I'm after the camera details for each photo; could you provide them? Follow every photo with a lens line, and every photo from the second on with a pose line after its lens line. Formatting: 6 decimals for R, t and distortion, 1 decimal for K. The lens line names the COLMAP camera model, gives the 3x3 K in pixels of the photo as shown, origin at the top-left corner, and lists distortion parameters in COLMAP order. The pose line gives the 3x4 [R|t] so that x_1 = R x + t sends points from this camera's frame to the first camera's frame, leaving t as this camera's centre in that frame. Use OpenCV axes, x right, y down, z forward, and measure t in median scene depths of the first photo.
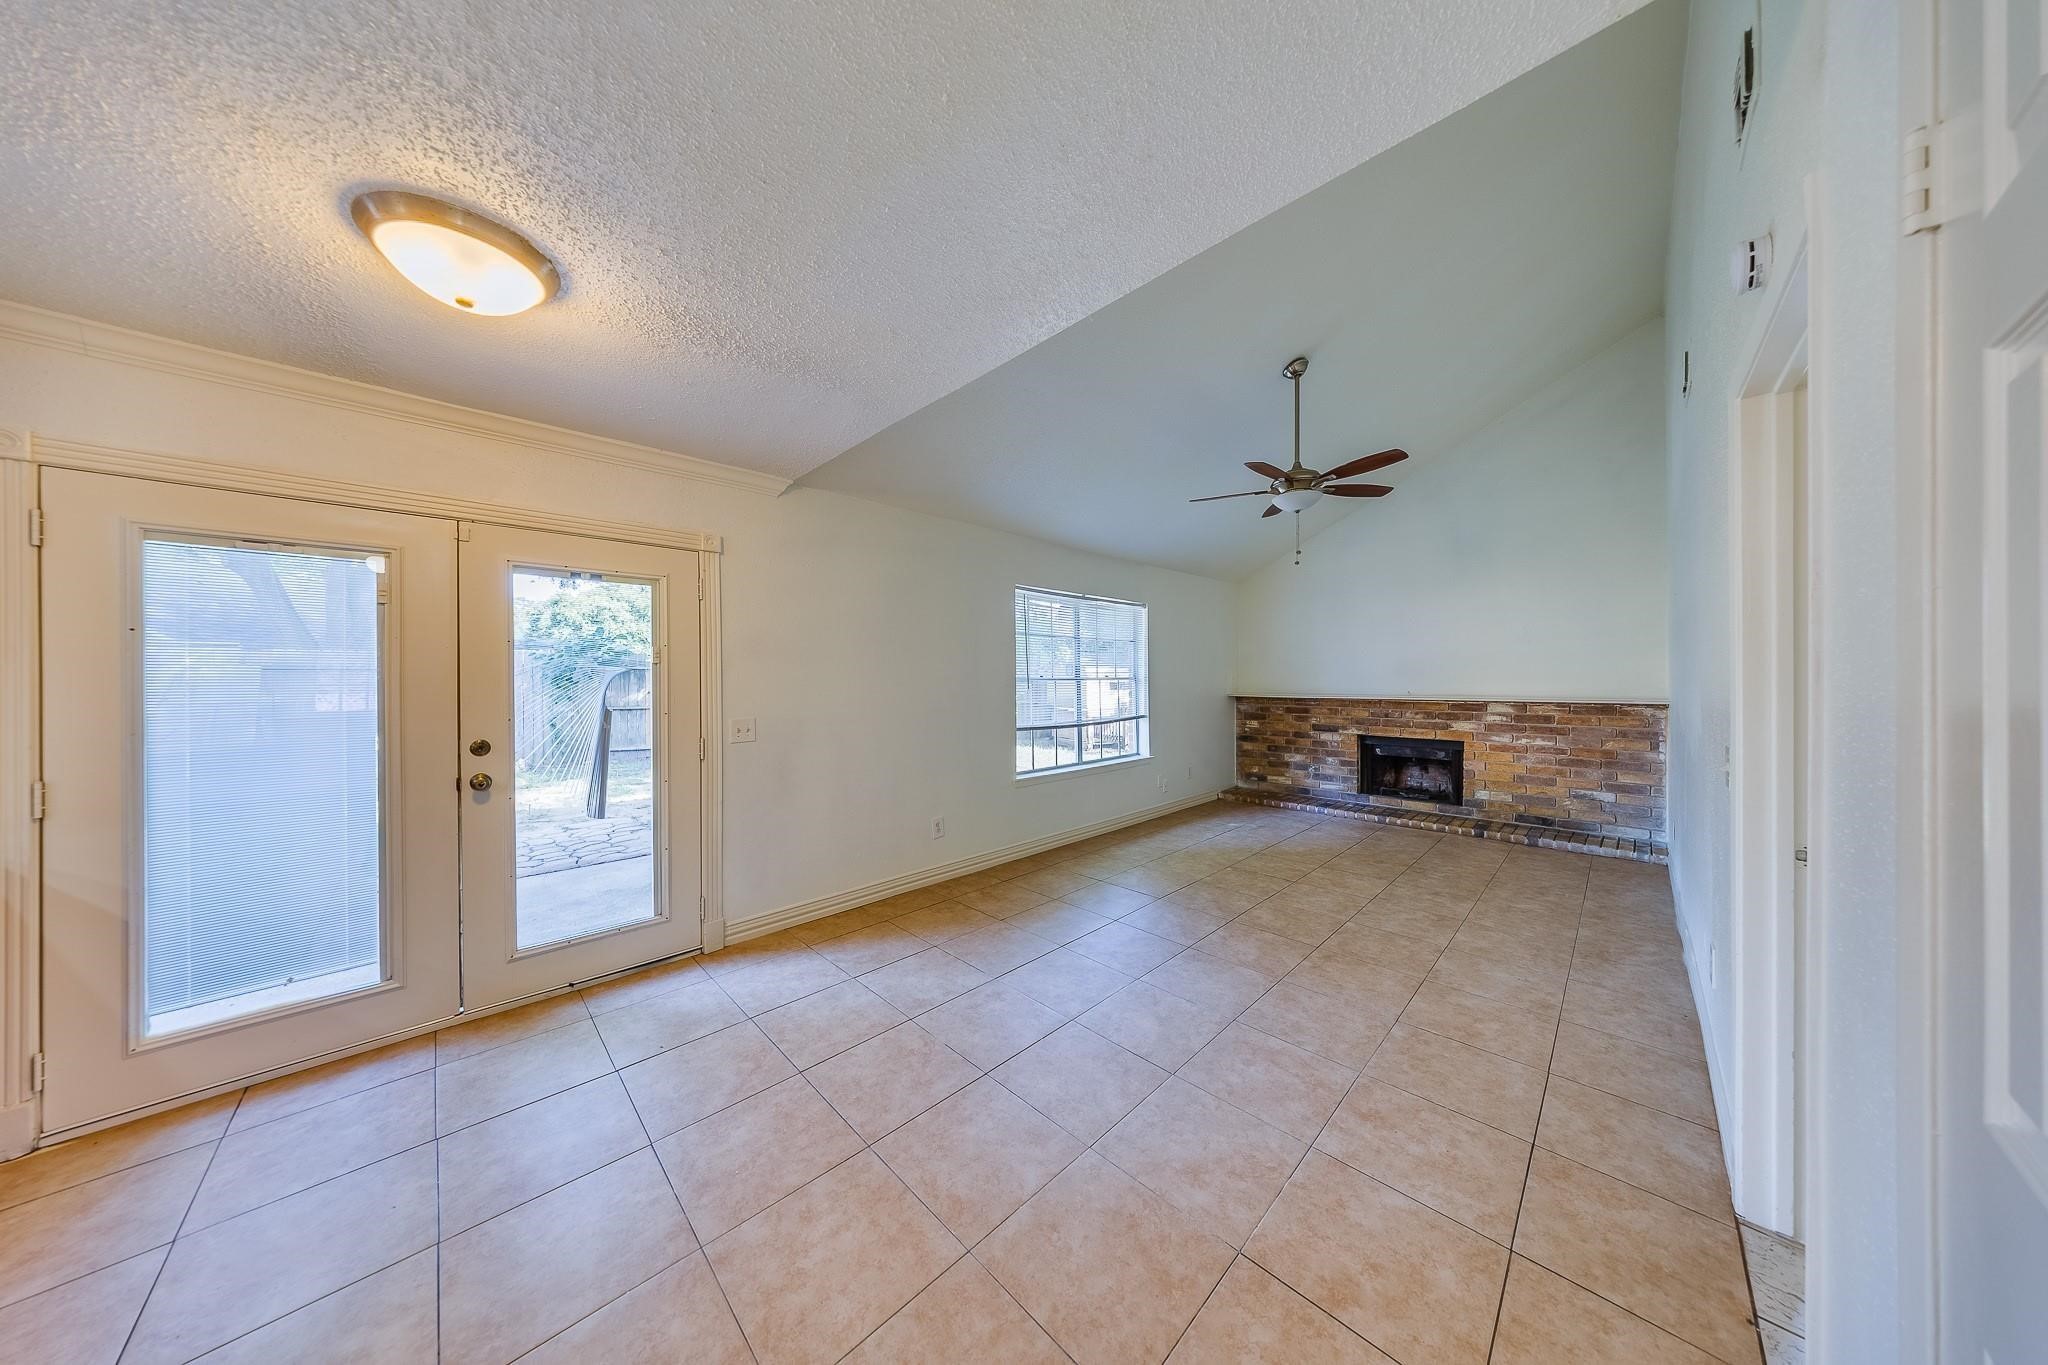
lens RADIAL K [[611.7, 0, 1024.0], [0, 611.7, 682.5], [0, 0, 1]] dist [0.000640, 0.000017]
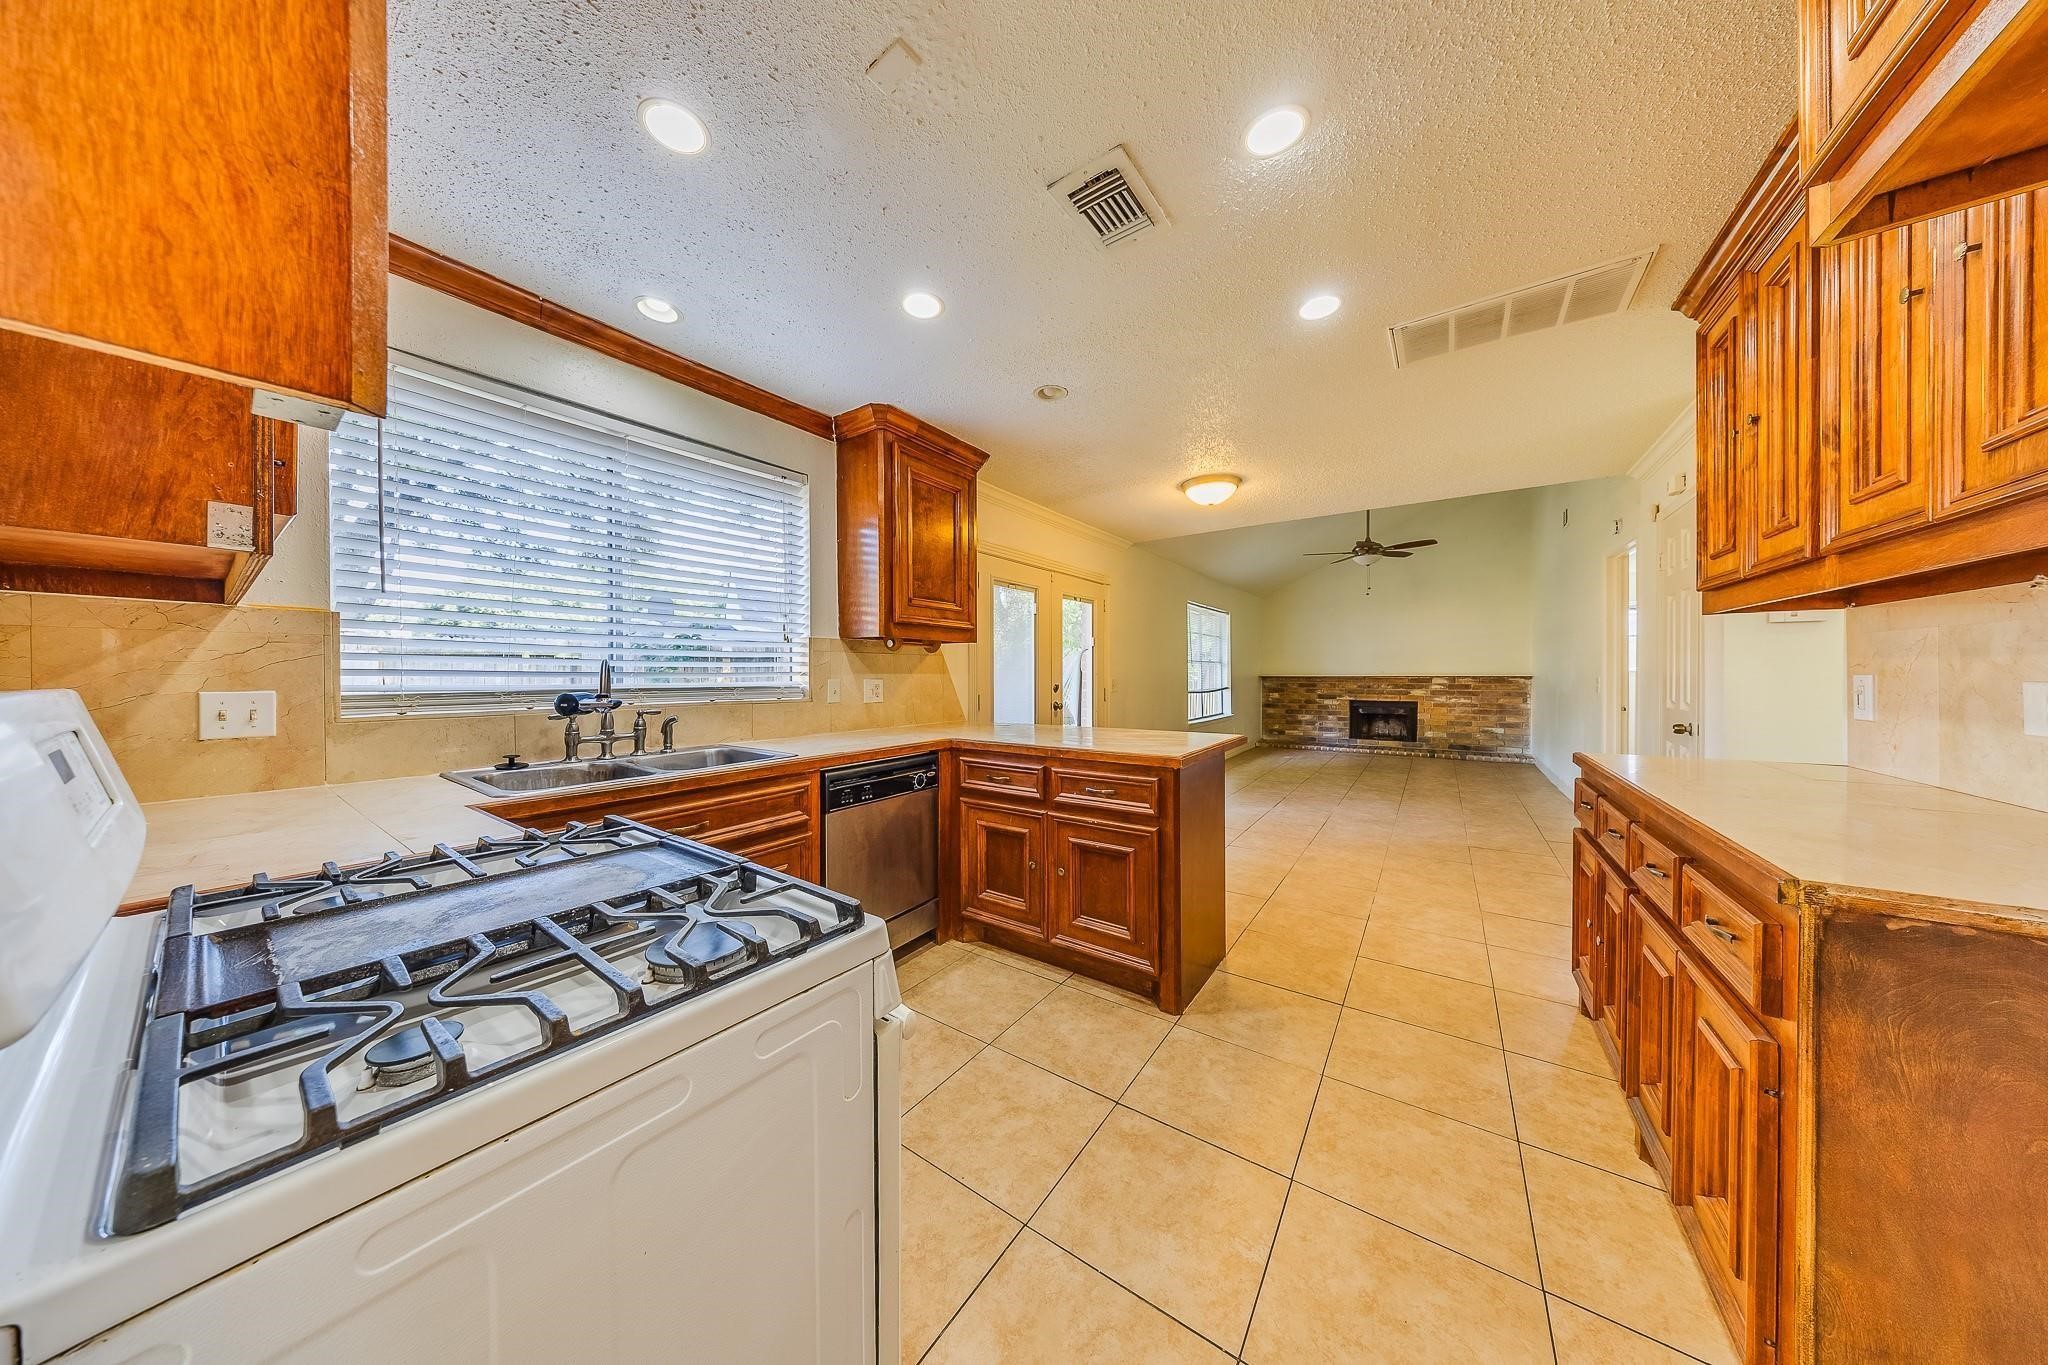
lens RADIAL K [[597.1, 0, 1024.0], [0, 597.1, 682.5], [0, 0, 1]] dist [0.000339, 0.000007]
pose [[0.985639, -0.002883, 0.168842, -0.556883], [0.001644, 0.999971, 0.007476, 0.031399], [-0.168859, -0.007091, 0.985615, -0.367233]]
